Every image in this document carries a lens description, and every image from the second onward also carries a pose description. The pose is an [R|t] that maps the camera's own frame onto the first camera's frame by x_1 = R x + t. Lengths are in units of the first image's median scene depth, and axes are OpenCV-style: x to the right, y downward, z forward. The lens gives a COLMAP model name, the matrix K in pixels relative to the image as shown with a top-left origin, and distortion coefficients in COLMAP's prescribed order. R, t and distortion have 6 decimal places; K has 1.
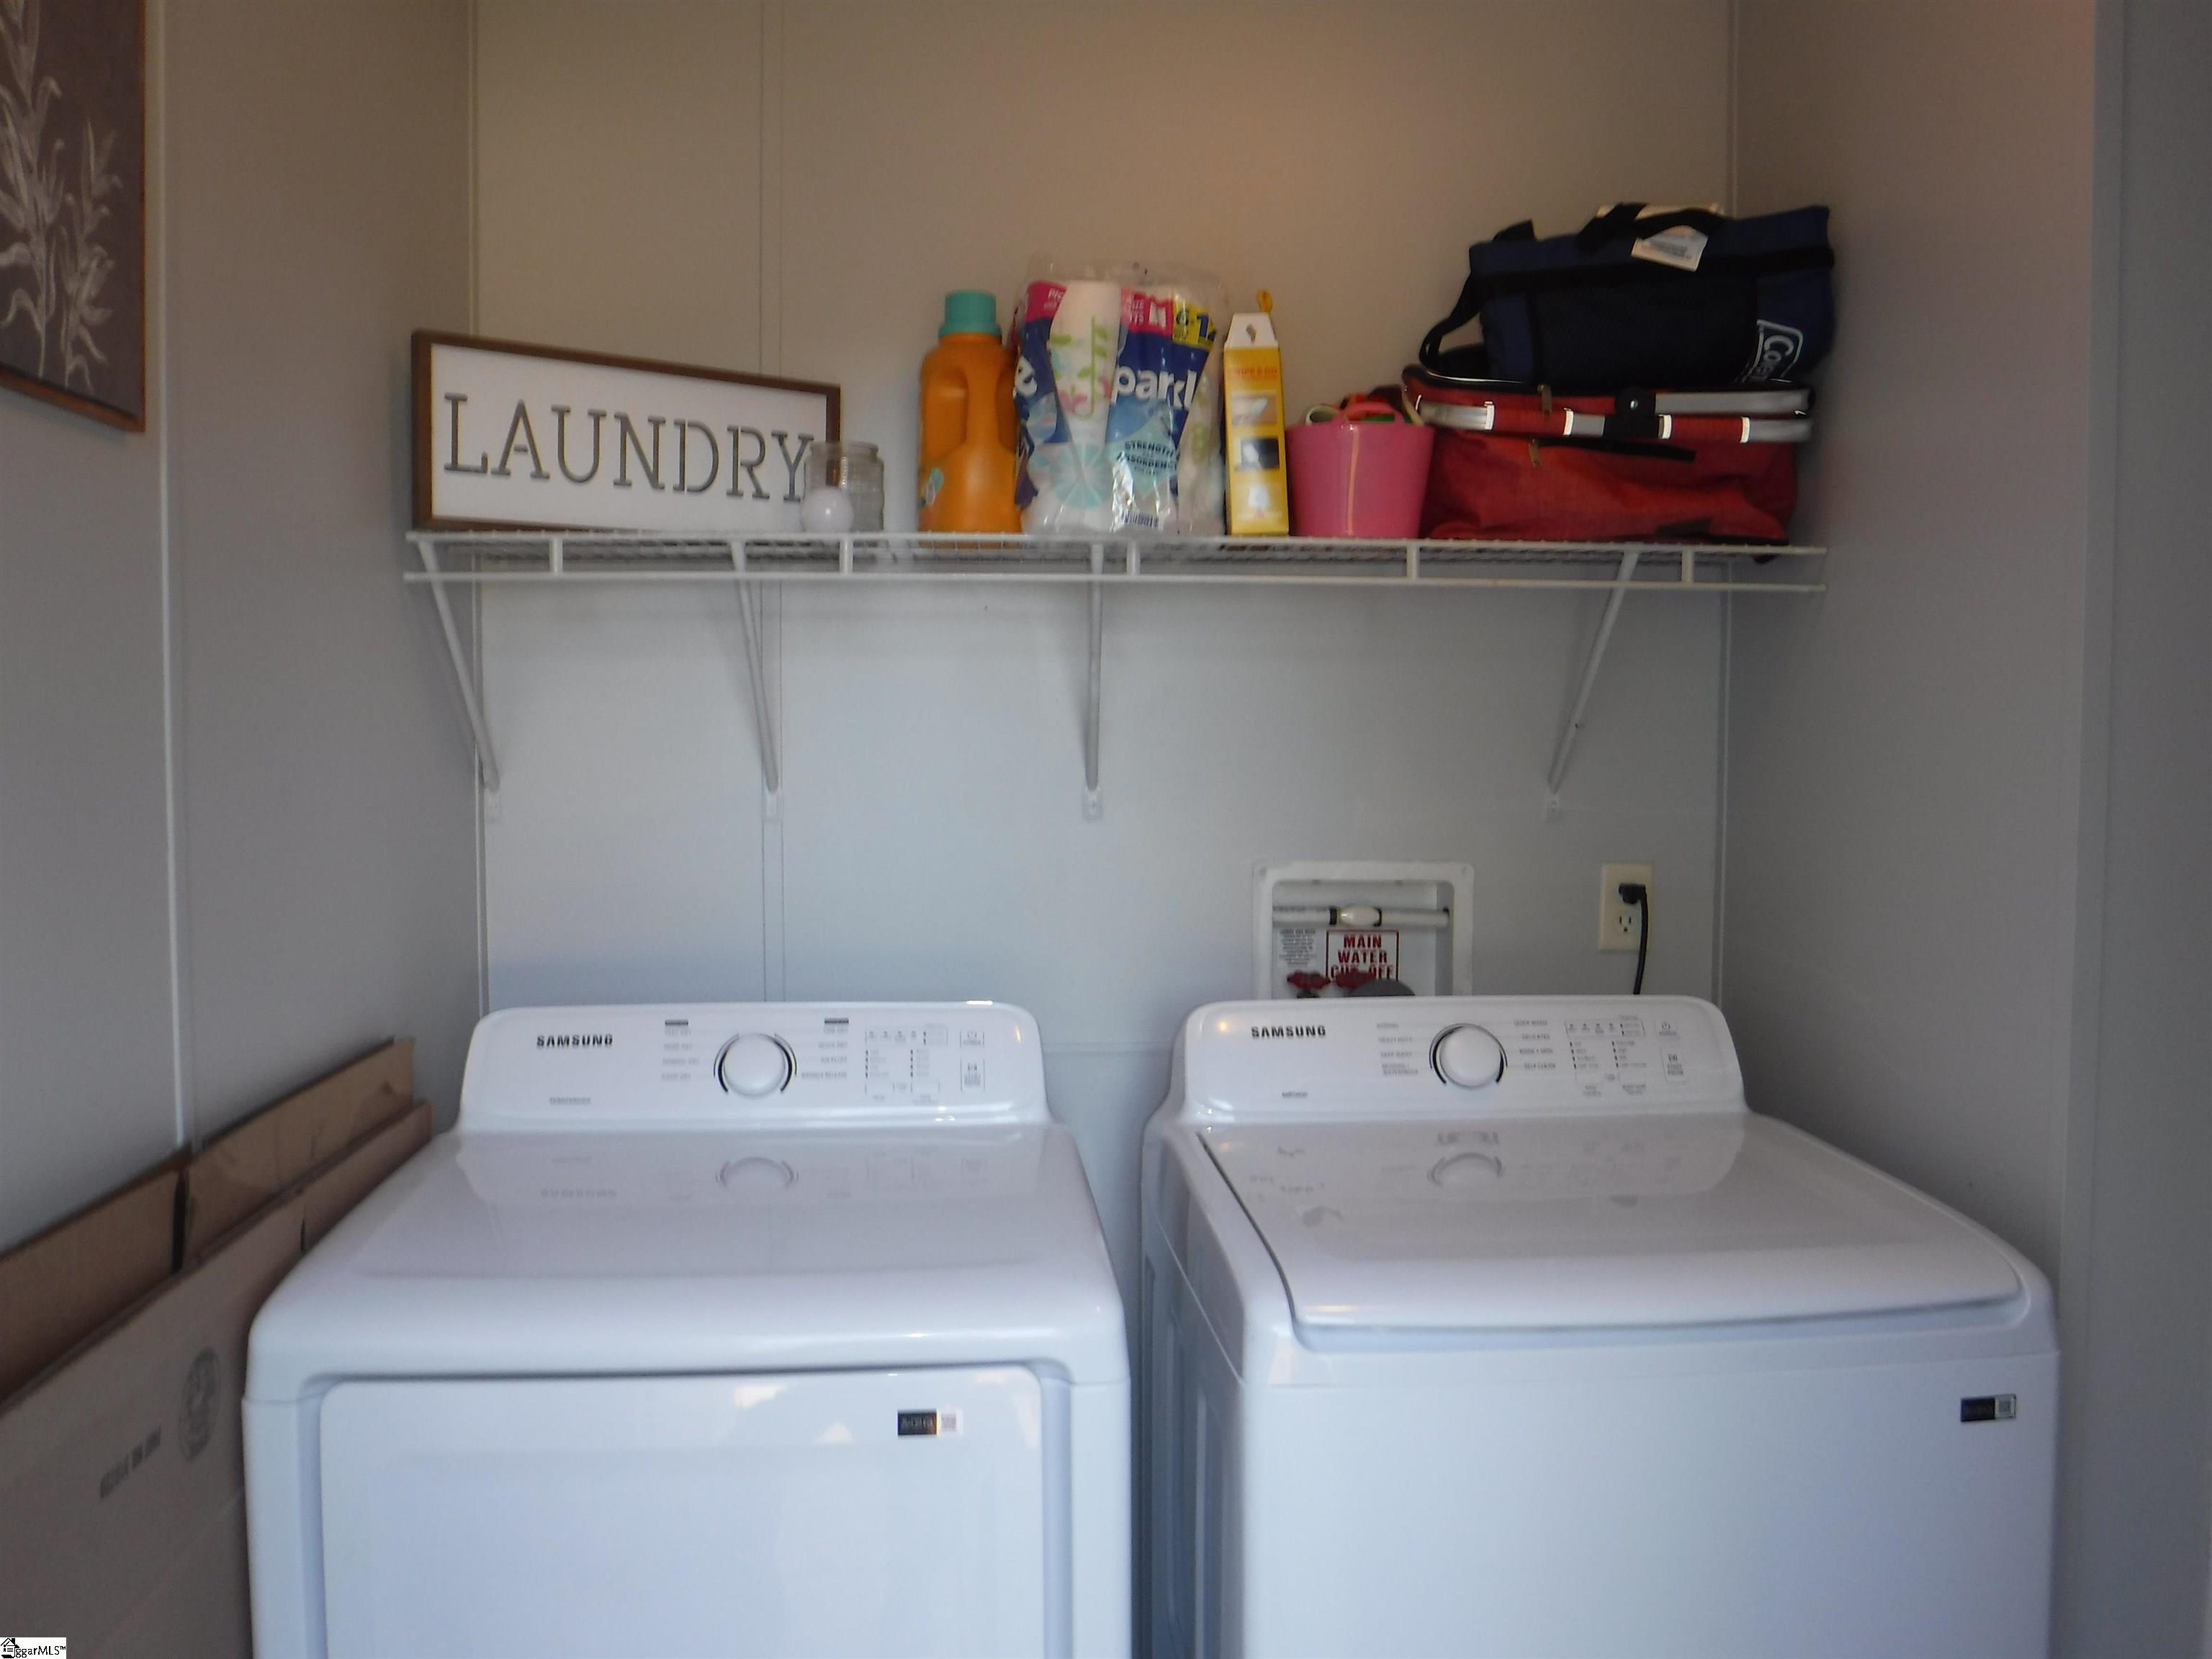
lens RADIAL K [[1858.4, 0, 1103.0], [0, 1858.4, 807.6], [0, 0, 1]] dist [-0.102985, 0.072284]
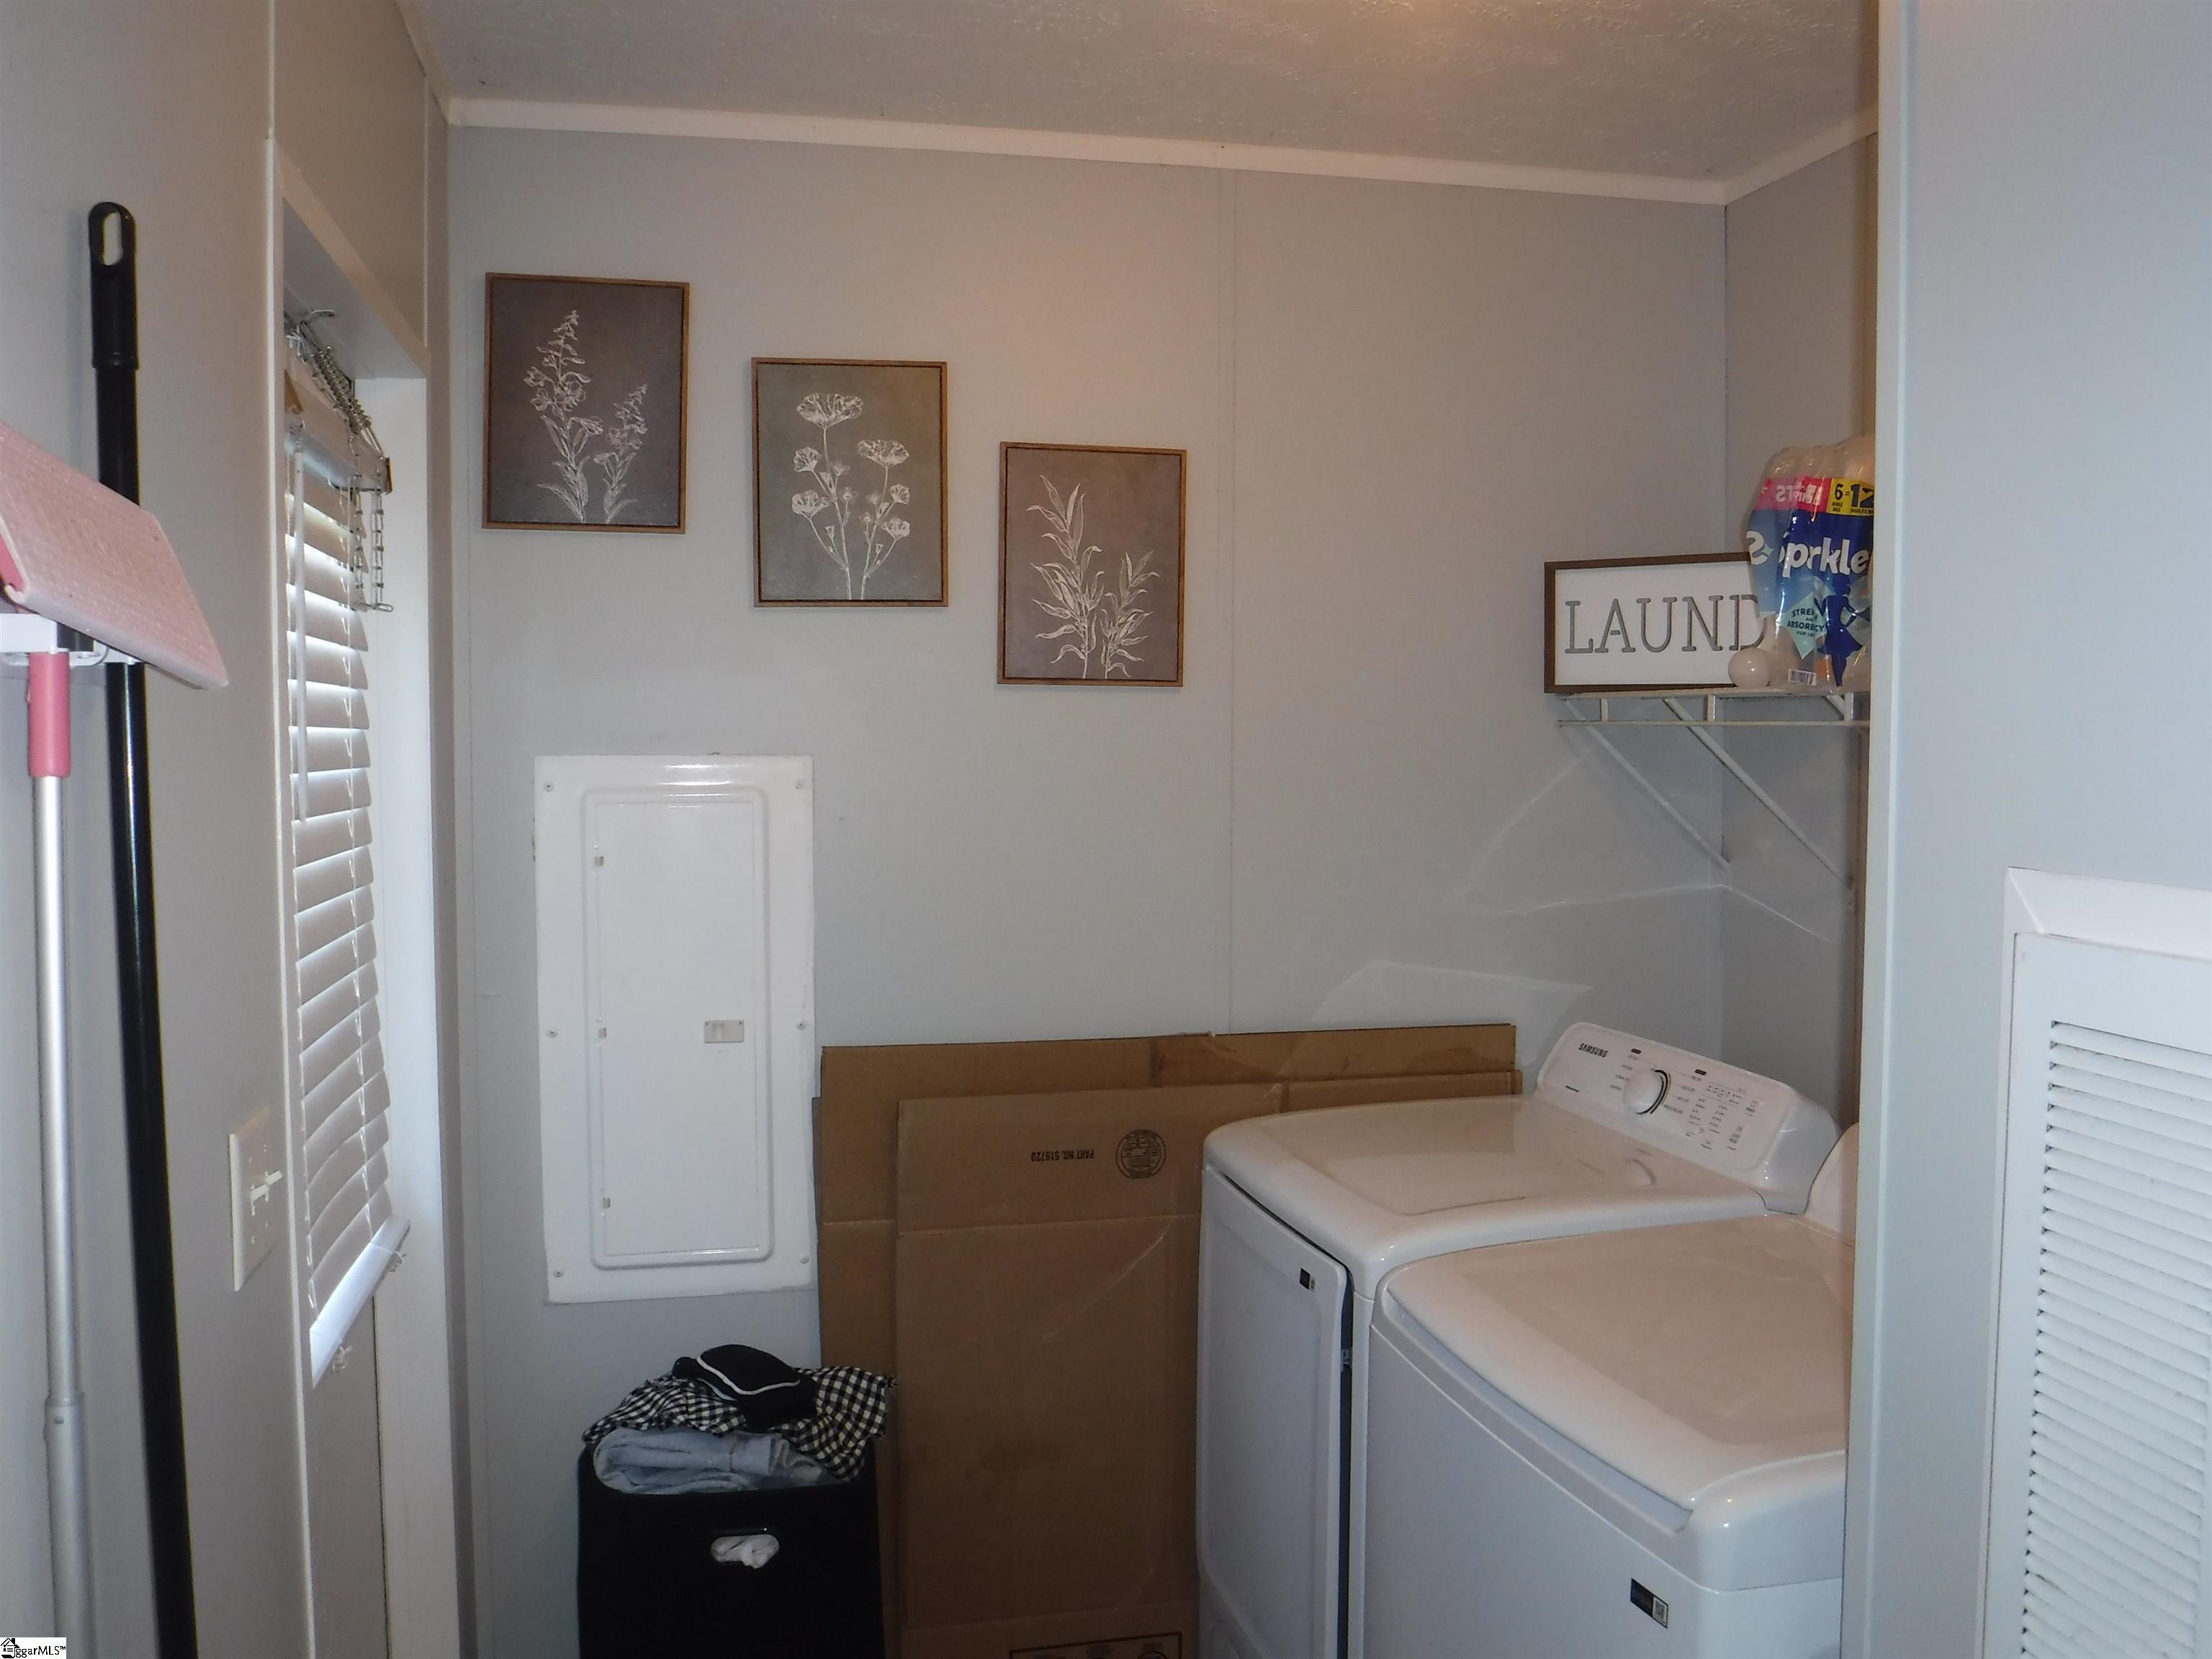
lens RADIAL K [[1858.4, 0, 1104.1], [0, 1858.4, 834.5], [0, 0, 1]] dist [-0.102985, 0.072284]
pose [[0.122369, 0.063459, -0.990454, 1.055986], [-0.042214, 0.997383, 0.058688, -0.105984], [0.991586, 0.034629, 0.124728, 0.433562]]
